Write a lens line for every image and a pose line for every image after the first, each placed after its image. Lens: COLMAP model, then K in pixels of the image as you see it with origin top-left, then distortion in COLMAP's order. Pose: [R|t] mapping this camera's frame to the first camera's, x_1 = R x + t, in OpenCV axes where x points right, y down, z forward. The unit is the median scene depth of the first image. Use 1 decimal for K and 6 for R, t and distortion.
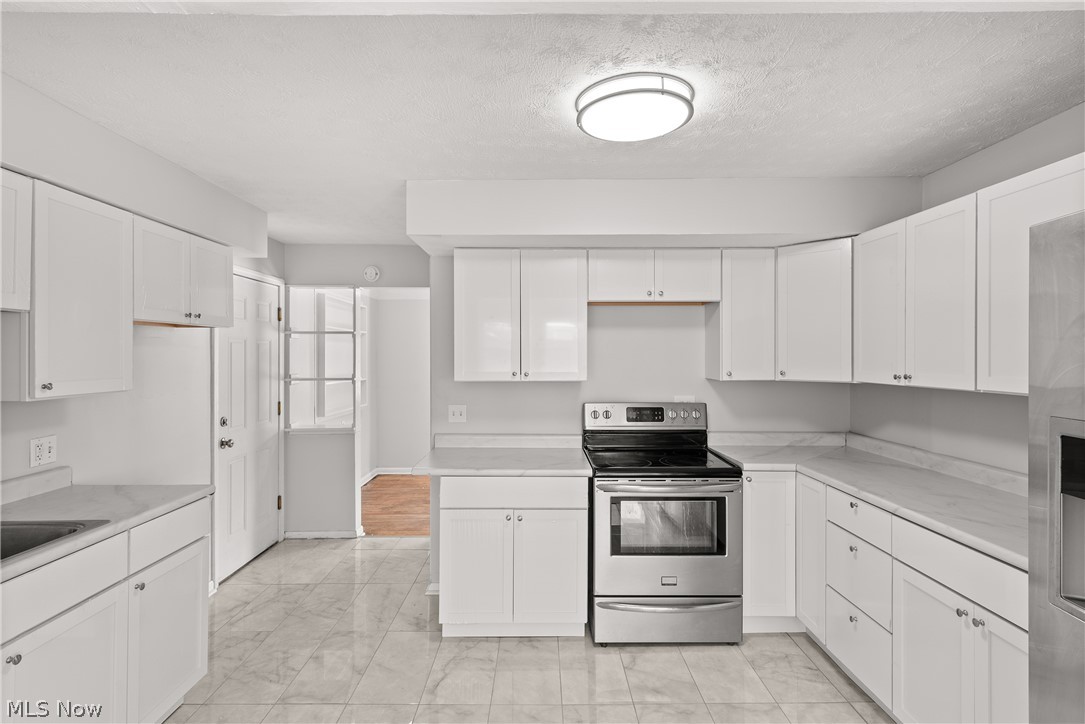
lens RADIAL K [[532.9, 0, 542.5], [0, 532.9, 362.0], [0, 0, 1]] dist [-0.000388, -0.000120]
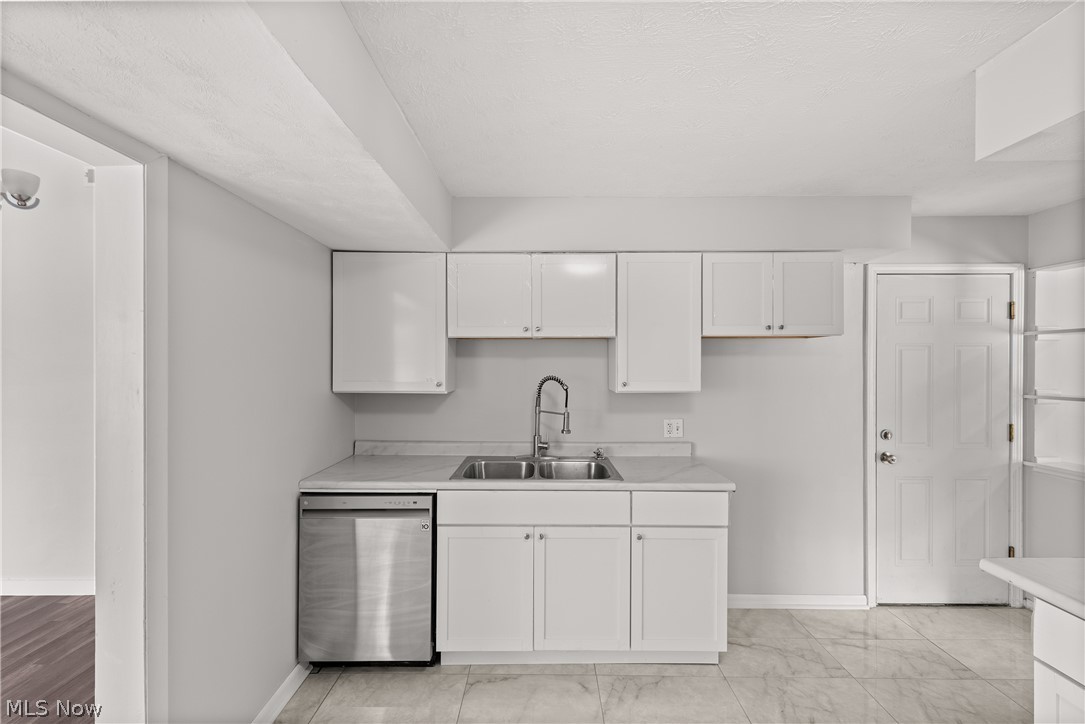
lens RADIAL K [[442.8, 0, 542.5], [0, 442.8, 364.7], [0, 0, 1]] dist [-0.000942, -0.000210]
pose [[-0.017382, 0.000108, -0.999849, 0.191962], [-0.011413, 0.999935, 0.000306, -0.004608], [0.999784, 0.011416, -0.017380, 0.408089]]
